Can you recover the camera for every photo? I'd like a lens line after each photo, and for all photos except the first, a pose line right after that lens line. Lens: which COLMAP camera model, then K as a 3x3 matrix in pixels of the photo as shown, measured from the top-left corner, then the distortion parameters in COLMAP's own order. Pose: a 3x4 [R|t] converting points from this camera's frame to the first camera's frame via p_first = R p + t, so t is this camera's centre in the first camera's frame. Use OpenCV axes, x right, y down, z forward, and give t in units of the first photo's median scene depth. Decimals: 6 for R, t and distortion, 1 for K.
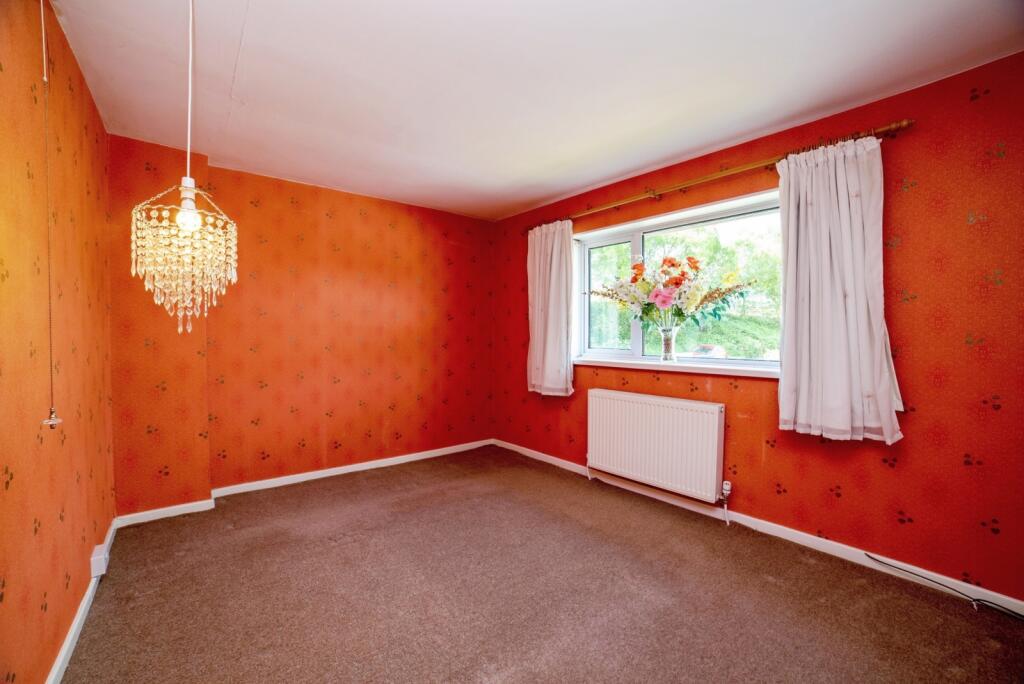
lens RADIAL K [[427.2, 0, 512.0], [0, 427.2, 342.0], [0, 0, 1]] dist [-0.098930, 0.035065]
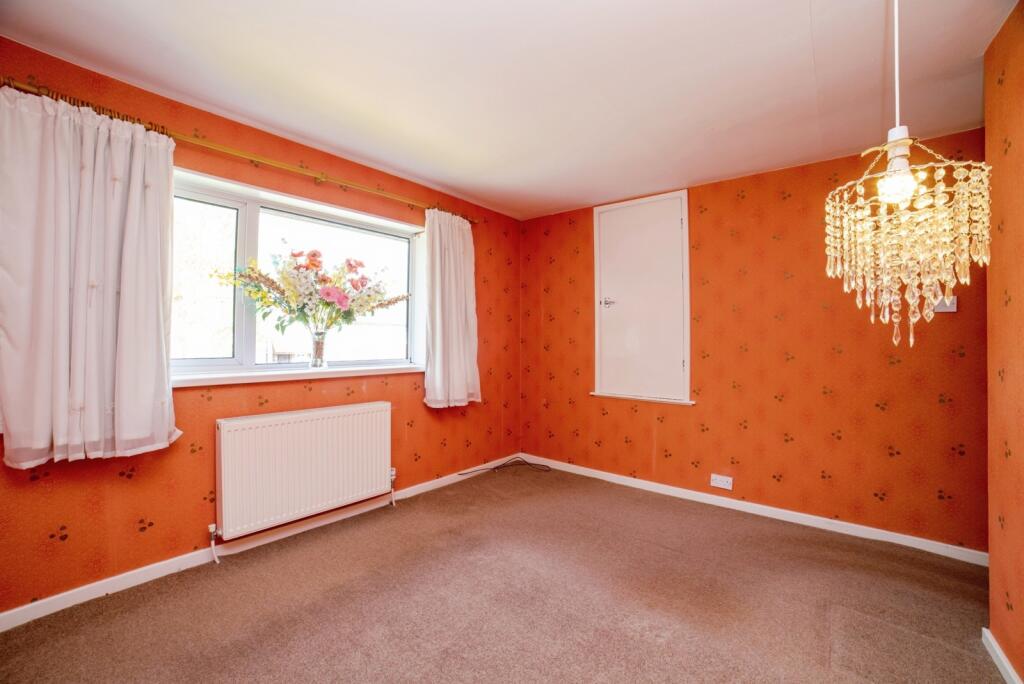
lens RADIAL K [[427.2, 0, 512.0], [0, 427.2, 342.0], [0, 0, 1]] dist [-0.098930, 0.035065]
pose [[-0.201777, -0.004818, 0.979420, -0.574066], [0.013537, 0.999879, 0.007708, -0.009997], [-0.979338, 0.014814, -0.201688, 0.769628]]
